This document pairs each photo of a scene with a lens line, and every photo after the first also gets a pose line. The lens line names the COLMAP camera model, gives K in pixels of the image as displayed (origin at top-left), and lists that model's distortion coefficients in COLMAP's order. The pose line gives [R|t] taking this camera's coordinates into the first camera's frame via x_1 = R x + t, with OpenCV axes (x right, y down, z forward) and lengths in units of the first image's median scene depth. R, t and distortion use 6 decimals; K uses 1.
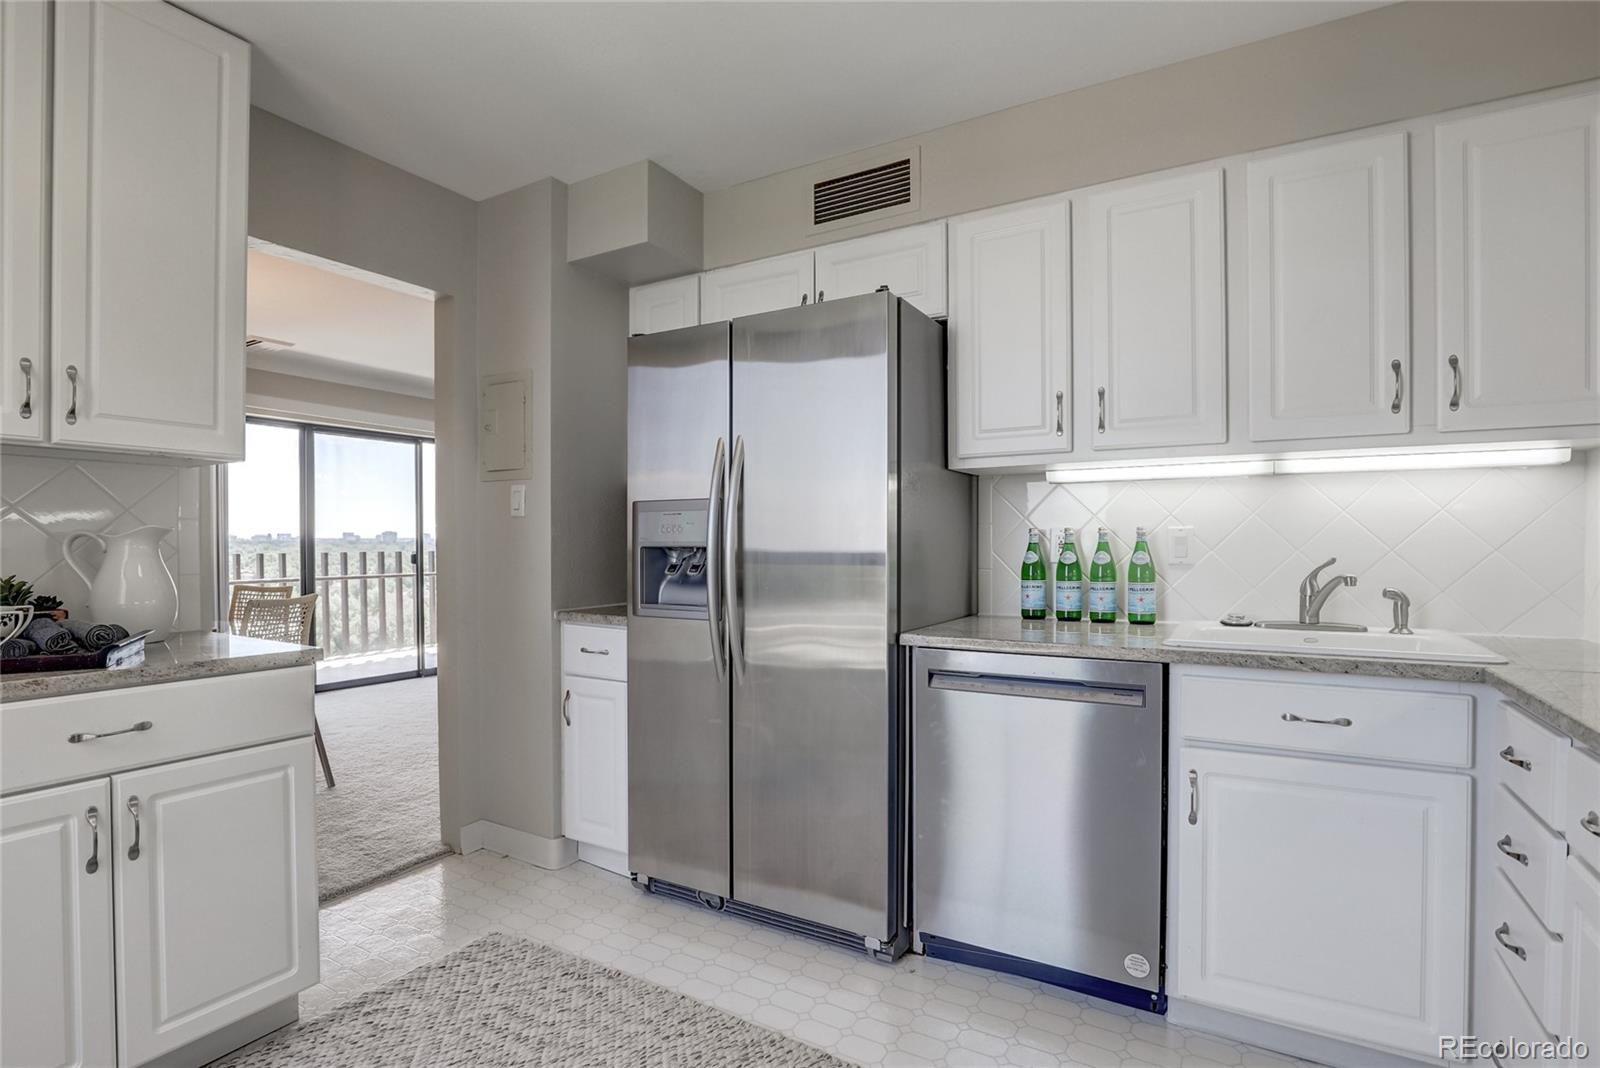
lens RADIAL K [[781.9, 0, 806.6], [0, 781.9, 546.5], [0, 0, 1]] dist [-0.018720, 0.000327]
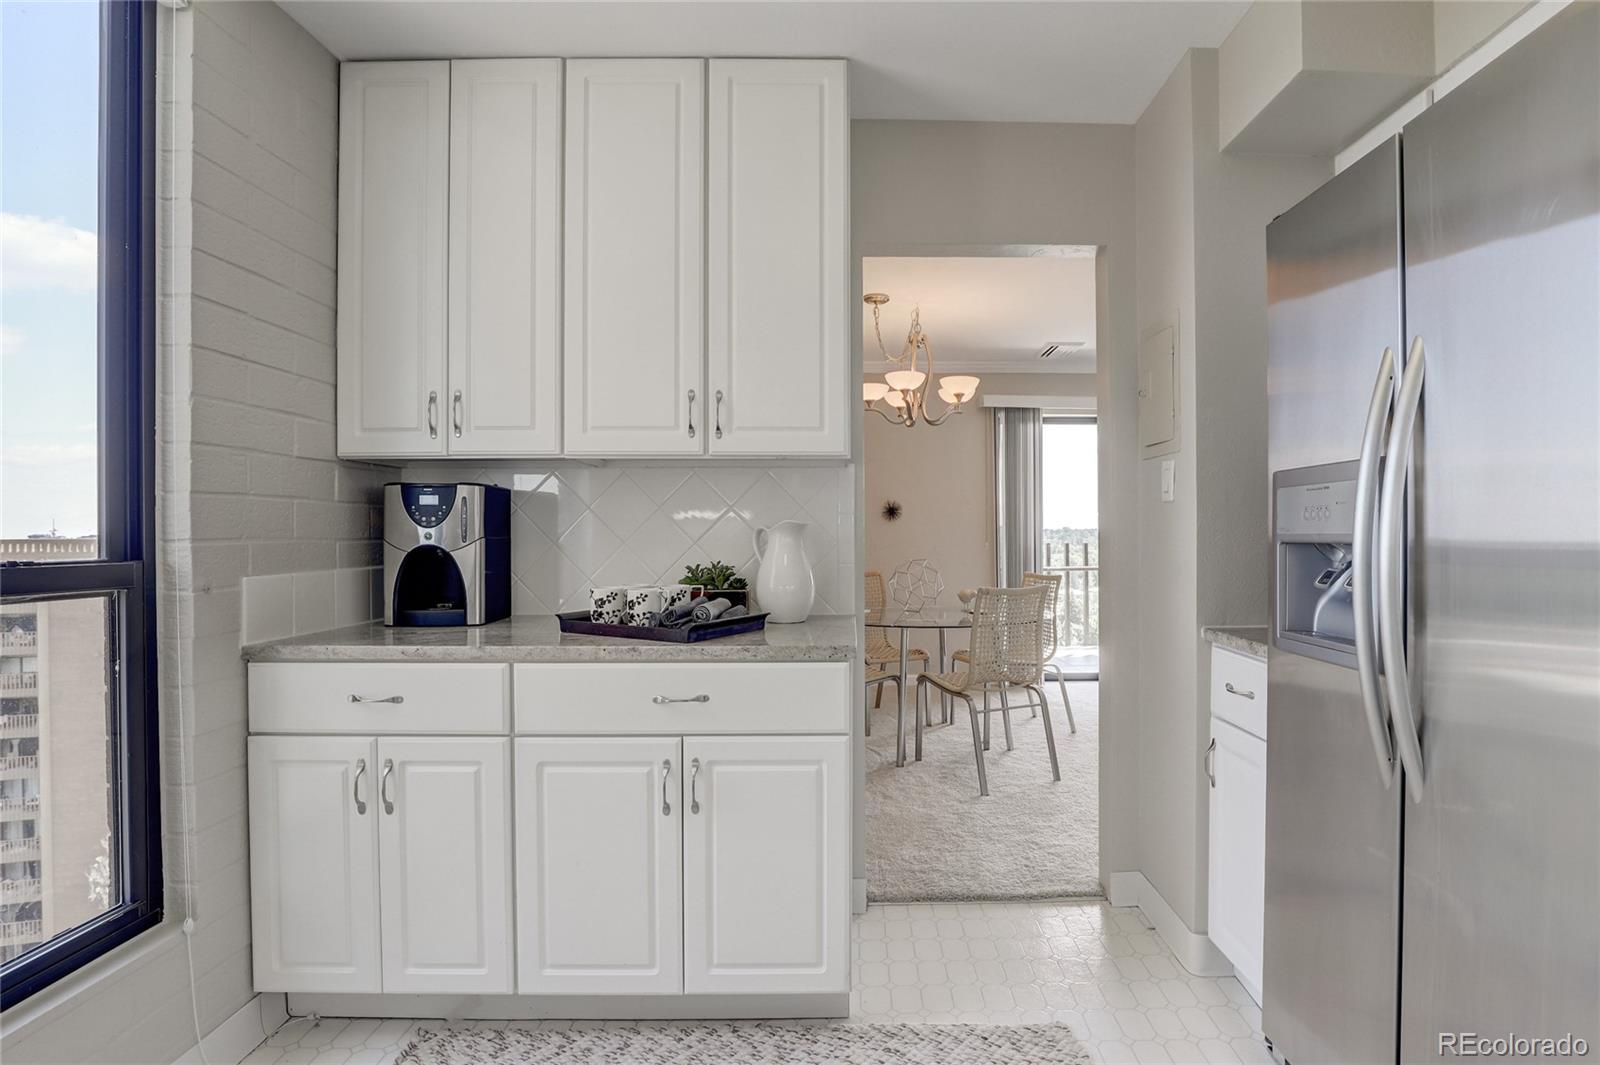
lens RADIAL K [[787.2, 0, 877.7], [0, 787.2, 533.4], [0, 0, 1]] dist [-0.026818, -0.000289]
pose [[0.528769, -0.000464, -0.848766, 0.144996], [-0.002056, 0.999996, -0.001828, -0.004313], [0.848764, 0.002712, 0.528766, 0.346486]]
